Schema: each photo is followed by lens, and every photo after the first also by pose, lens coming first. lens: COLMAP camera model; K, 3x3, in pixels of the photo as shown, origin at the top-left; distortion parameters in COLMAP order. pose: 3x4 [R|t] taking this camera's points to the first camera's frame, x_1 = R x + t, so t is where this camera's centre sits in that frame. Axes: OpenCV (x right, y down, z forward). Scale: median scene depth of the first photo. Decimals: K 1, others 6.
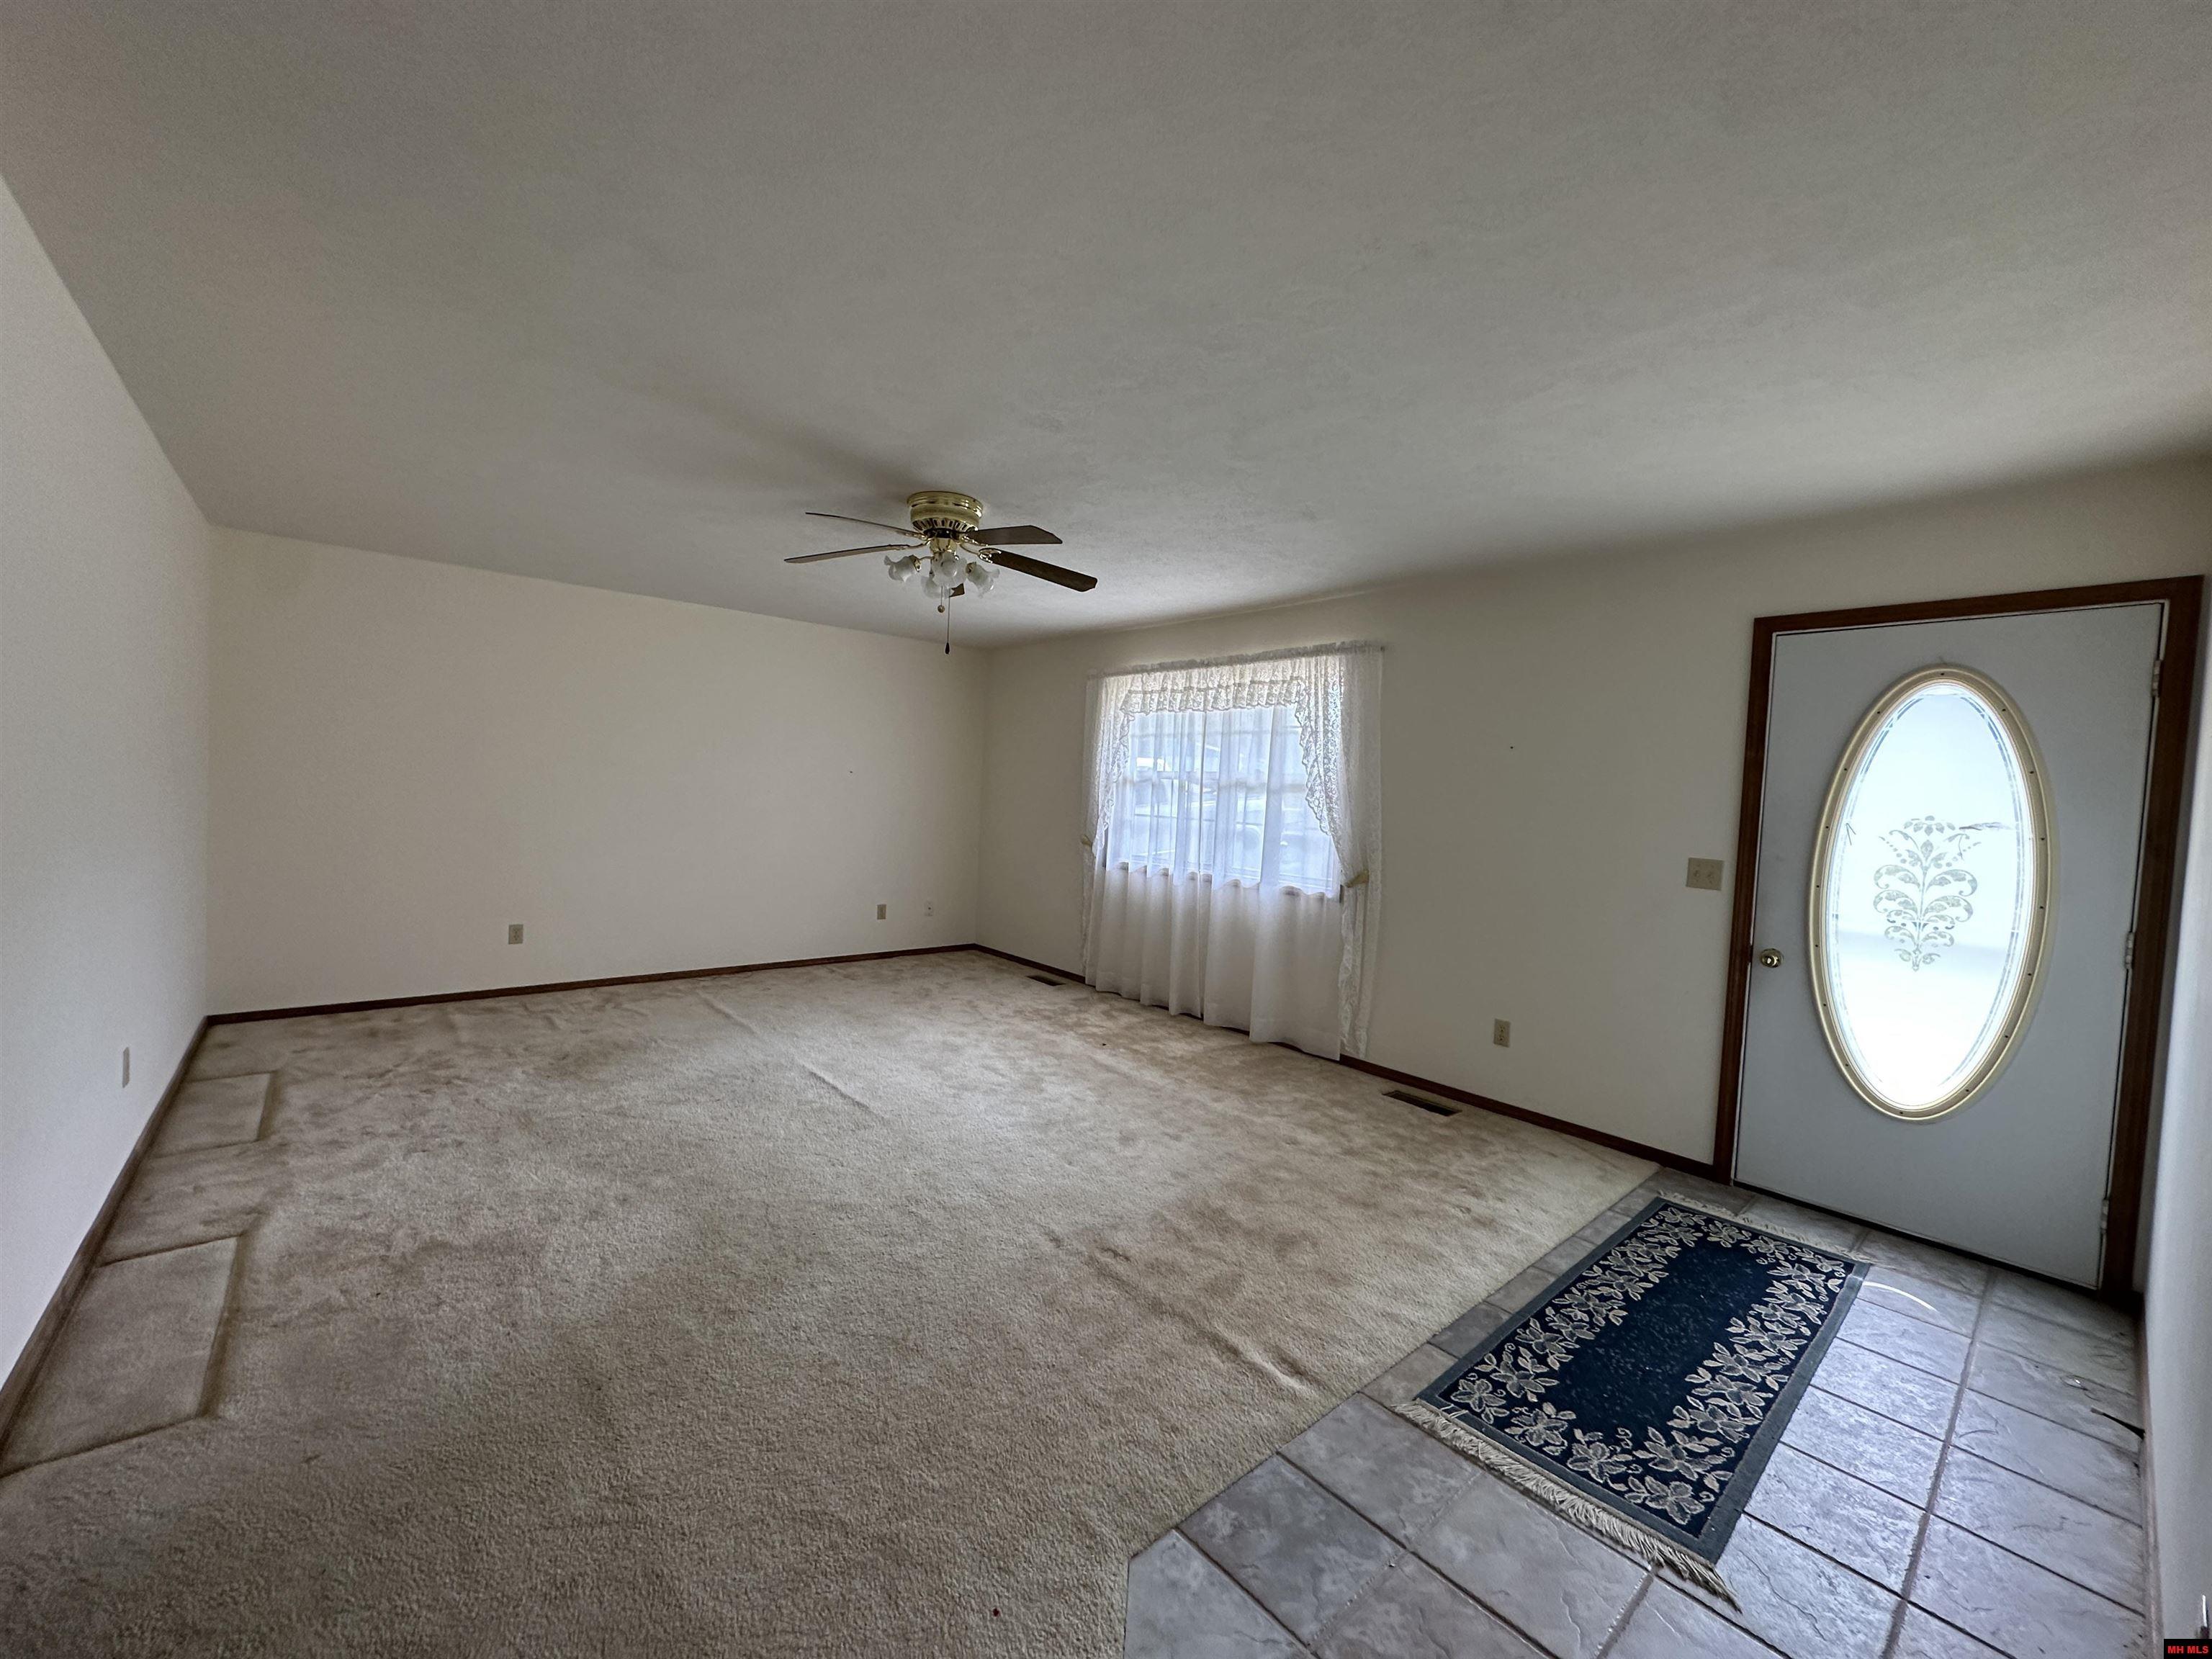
lens RADIAL K [[882.6, 0, 1104.4], [0, 882.6, 828.0], [0, 0, 1]] dist [-0.003503, 0.000520]
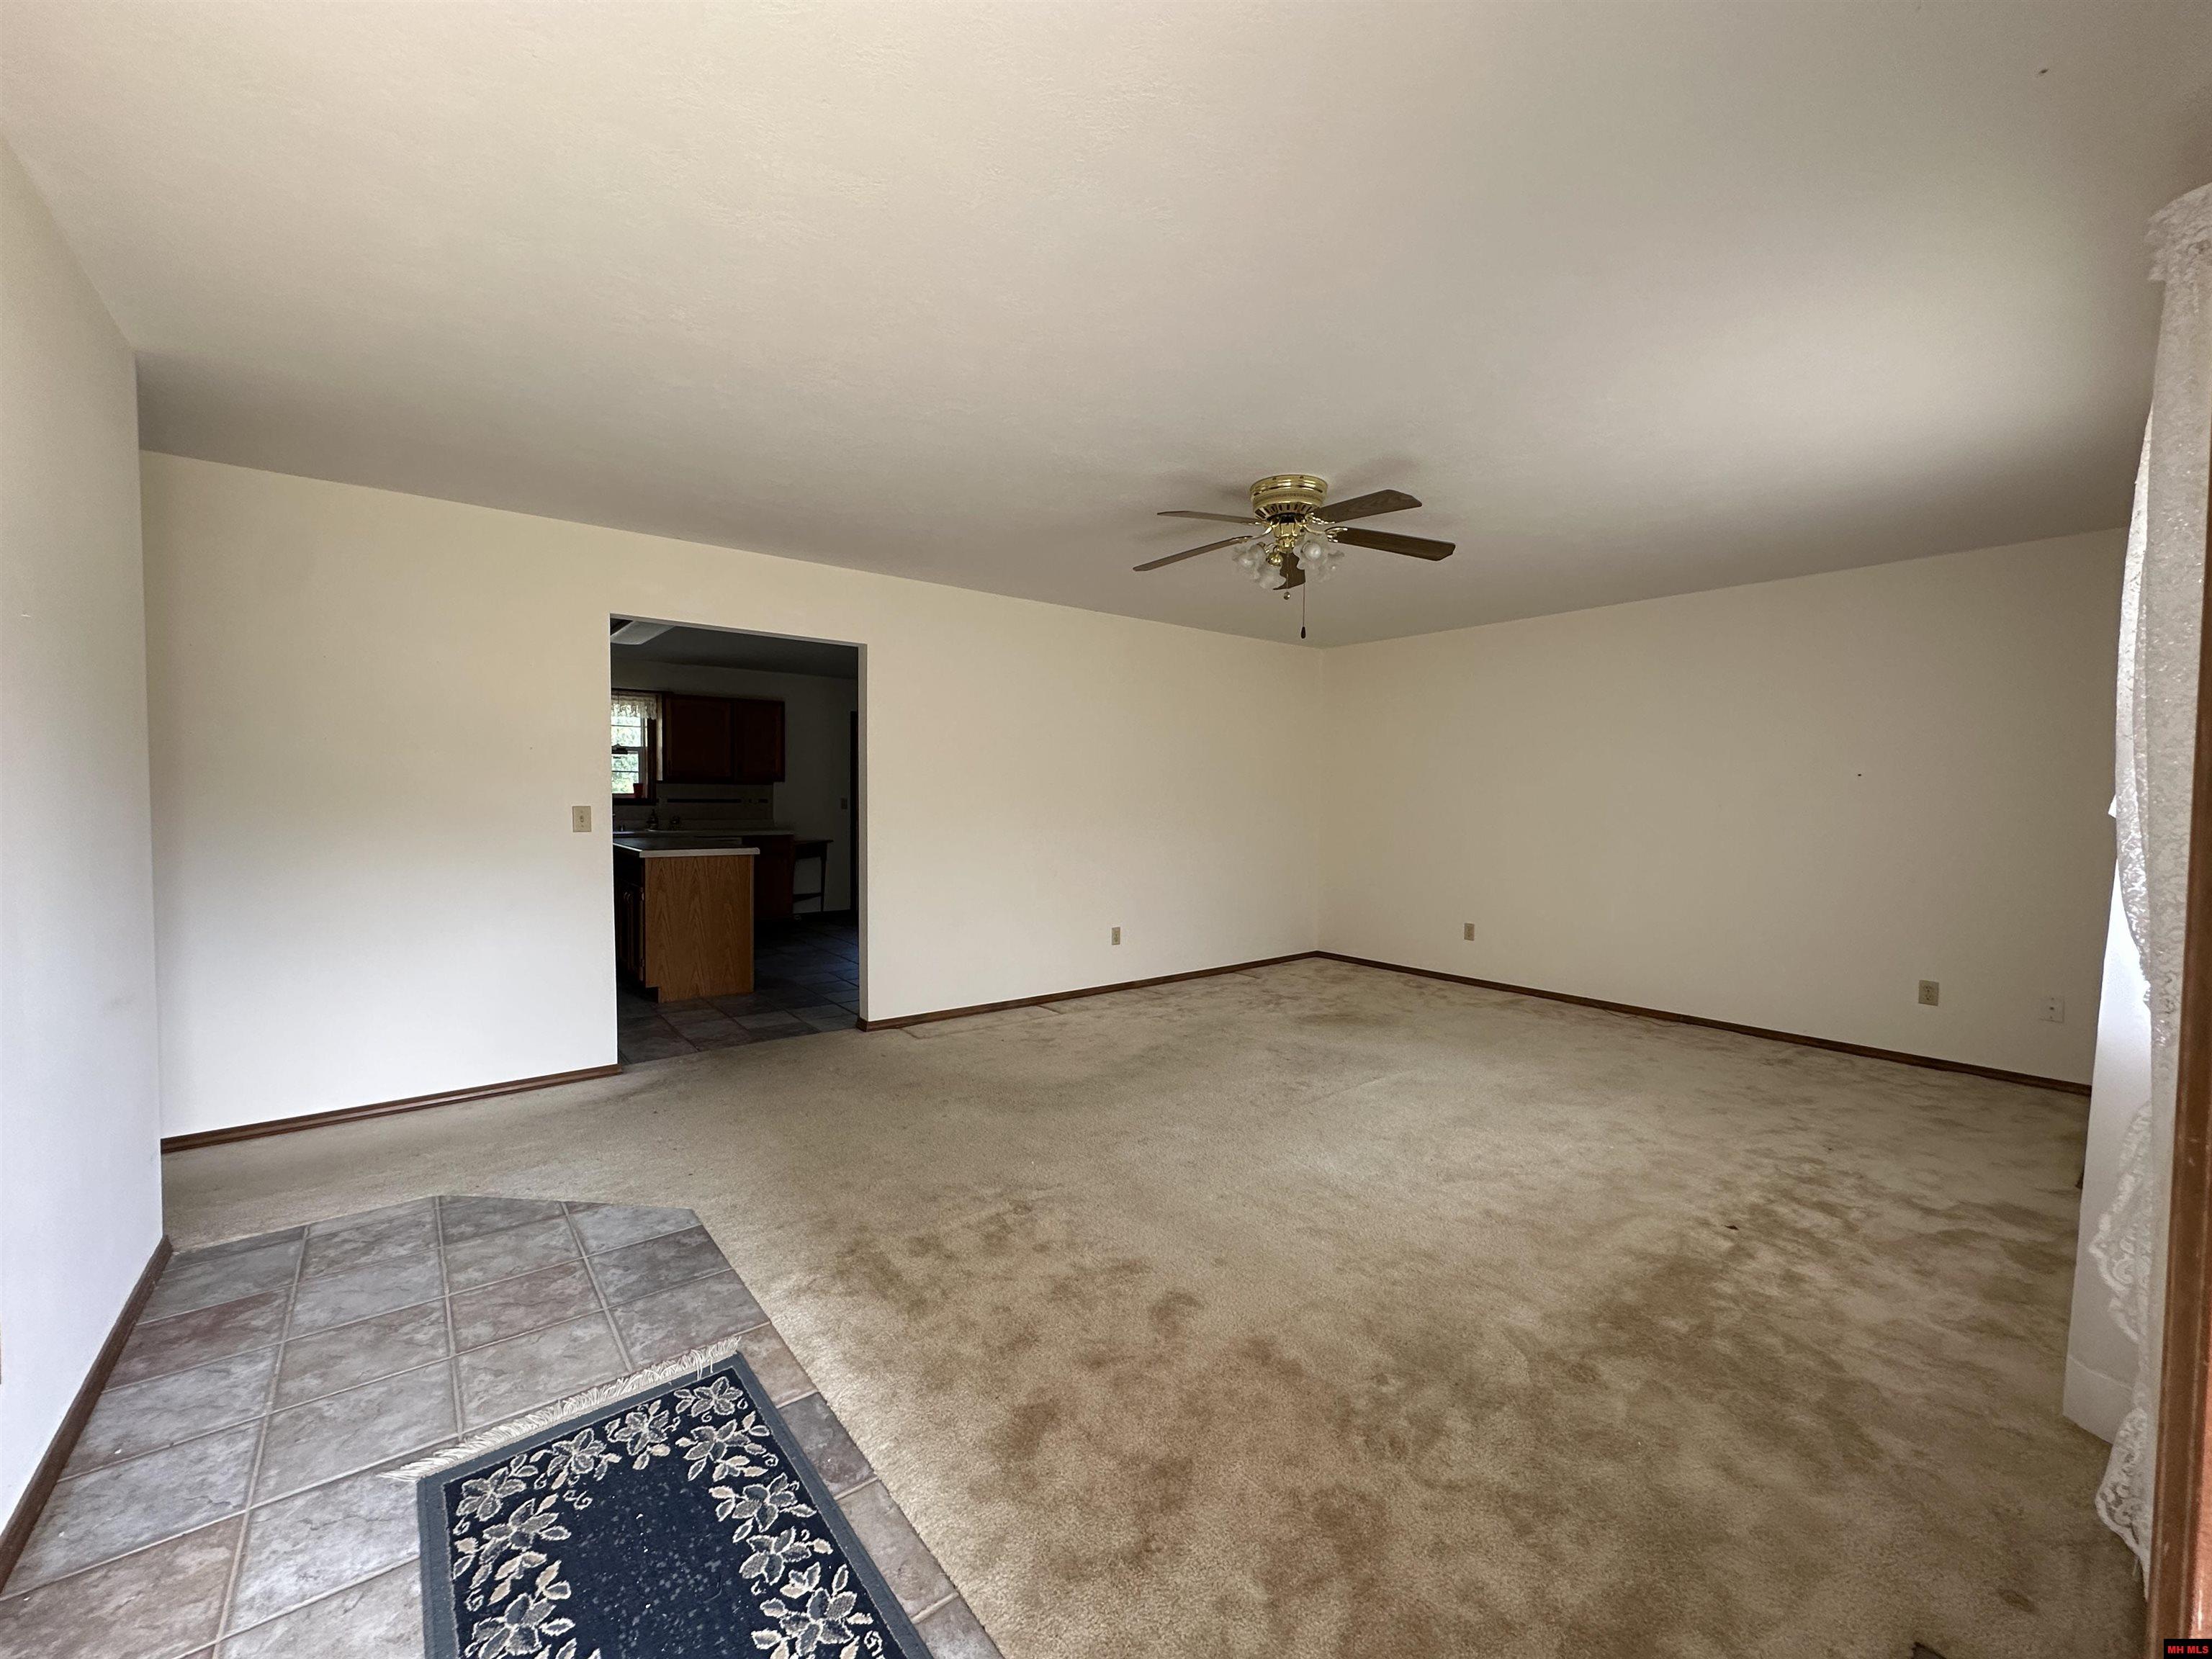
lens RADIAL K [[882.6, 0, 1104.4], [0, 882.6, 828.0], [0, 0, 1]] dist [-0.003503, 0.000520]
pose [[-0.041262, -0.007694, -0.999119, 0.863286], [-0.055134, 0.998464, -0.005412, 0.027177], [0.997626, 0.054862, -0.041623, 0.920874]]
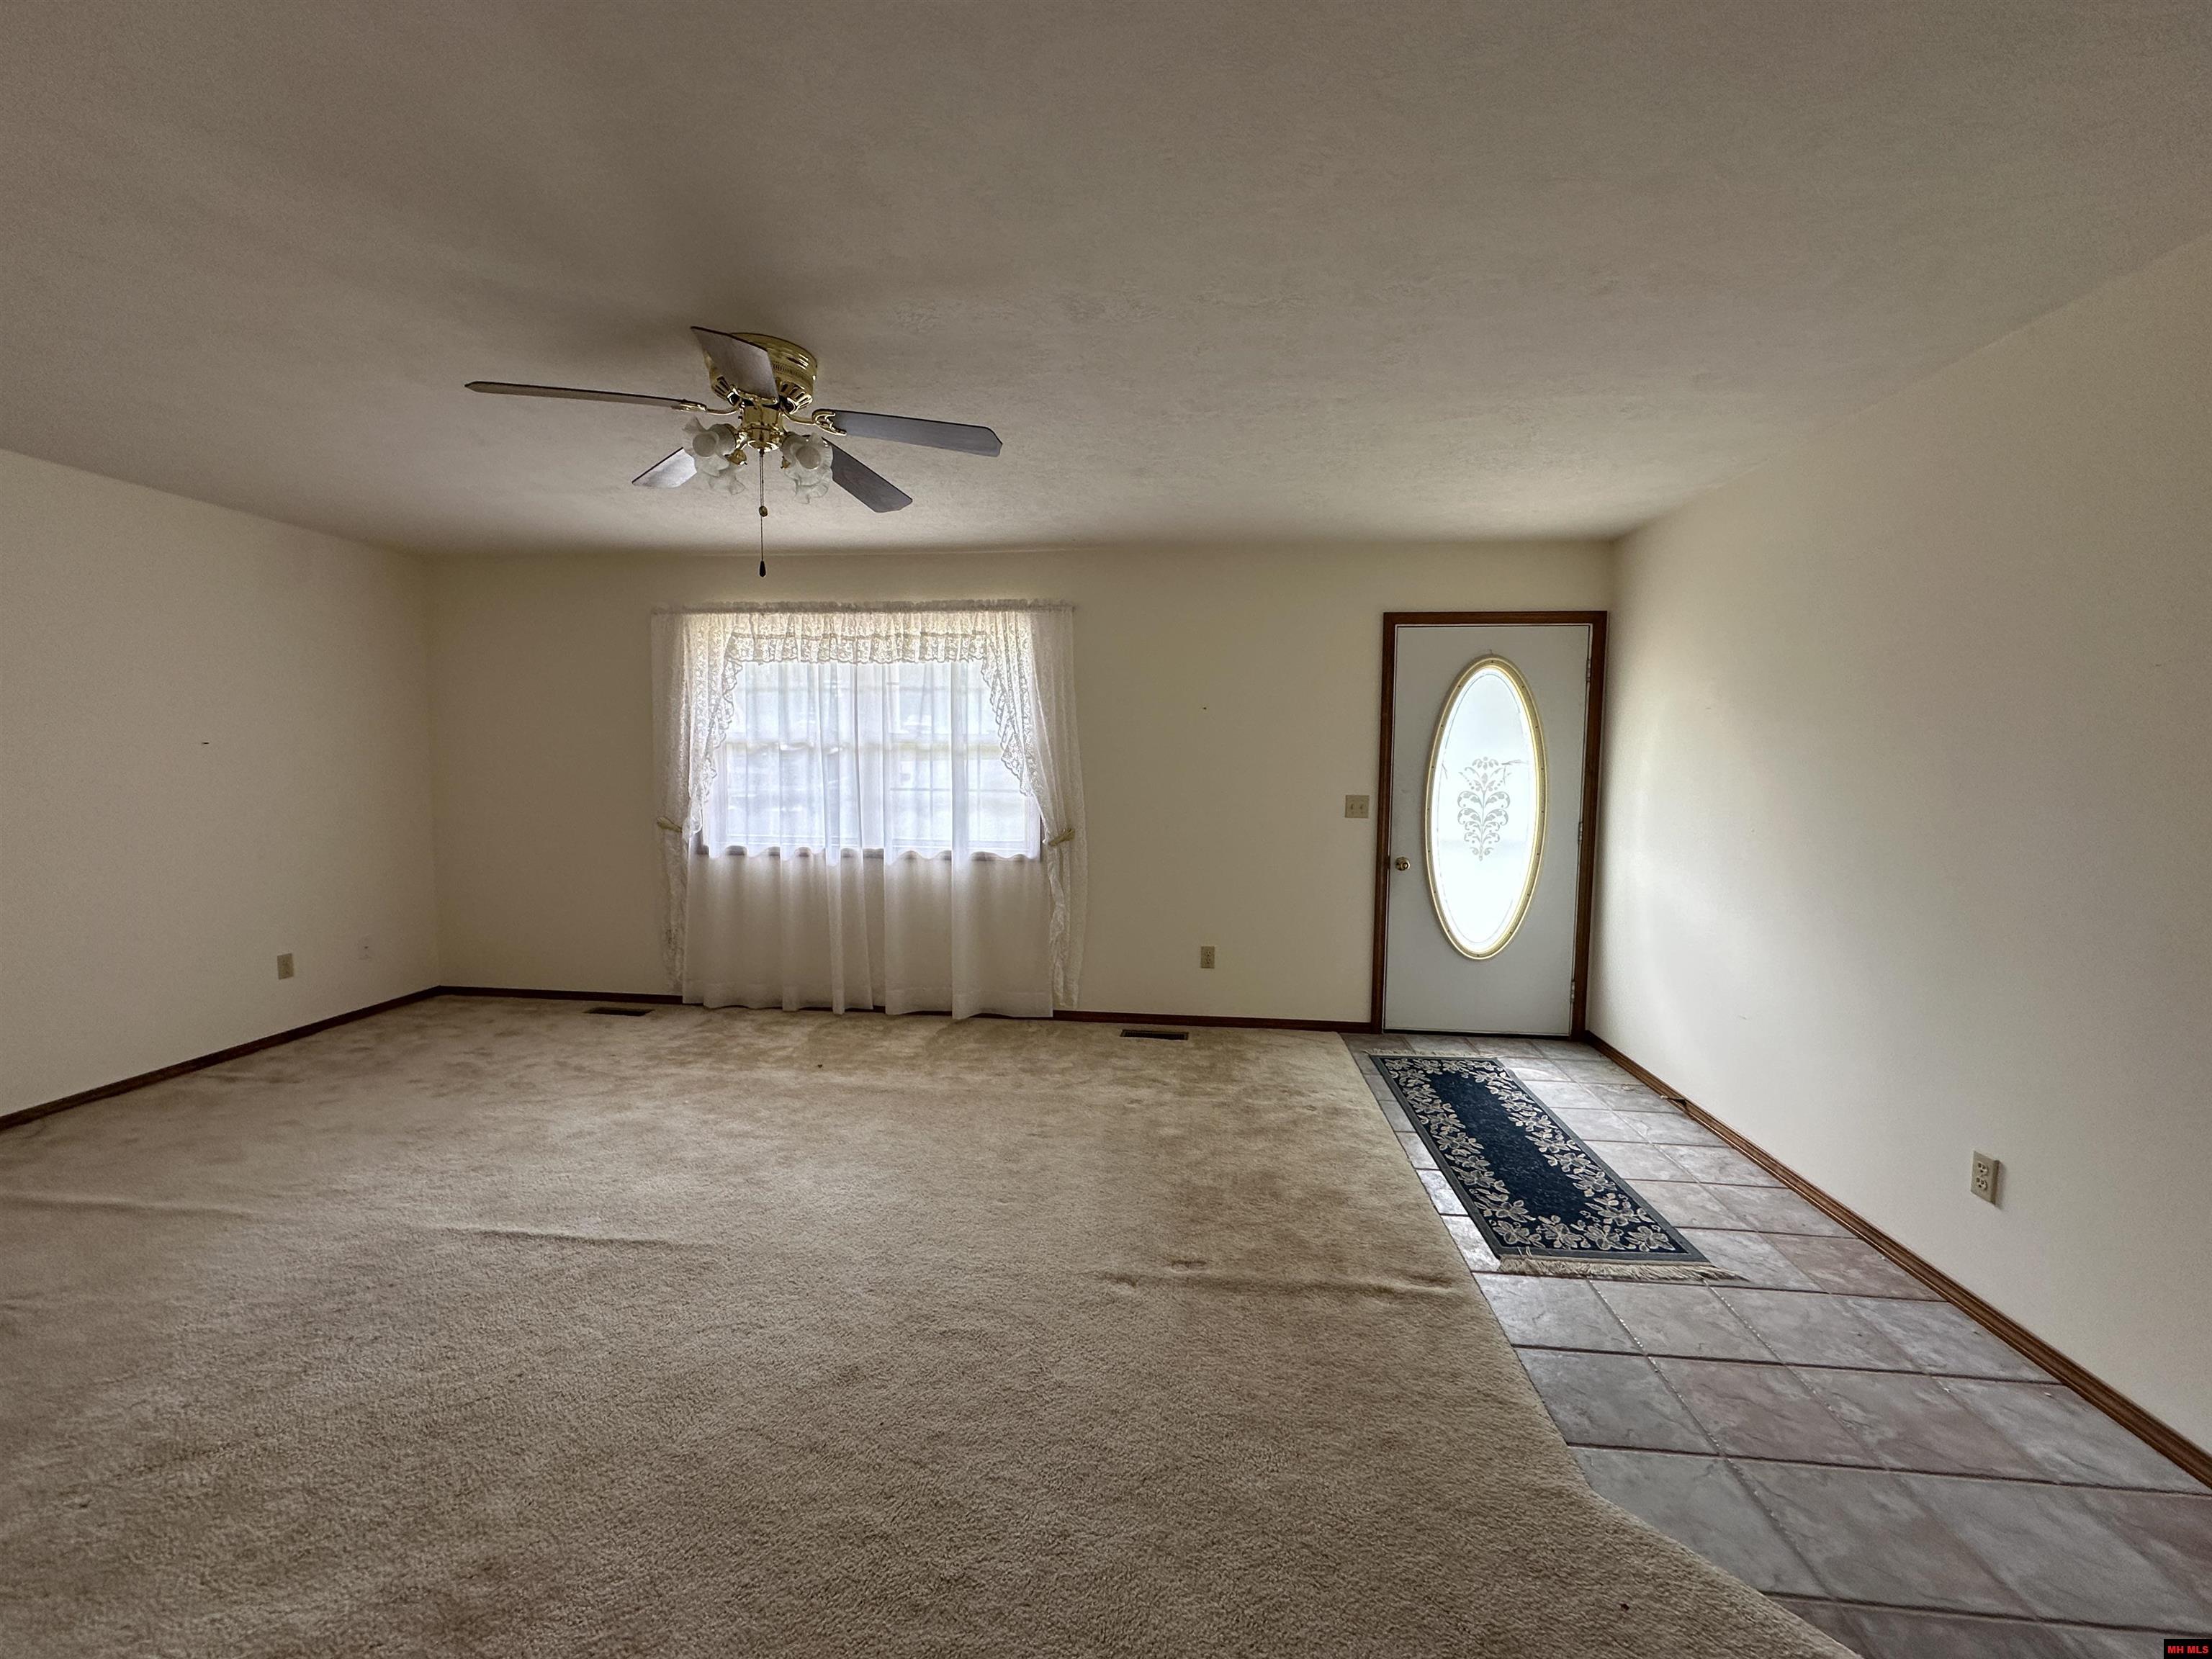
lens RADIAL K [[882.6, 0, 1104.4], [0, 882.6, 828.0], [0, 0, 1]] dist [-0.003503, 0.000520]
pose [[0.726578, -0.091605, 0.680950, -0.527415], [0.054424, 0.995632, 0.075867, -0.039171], [-0.684925, -0.018064, 0.728389, 0.323519]]
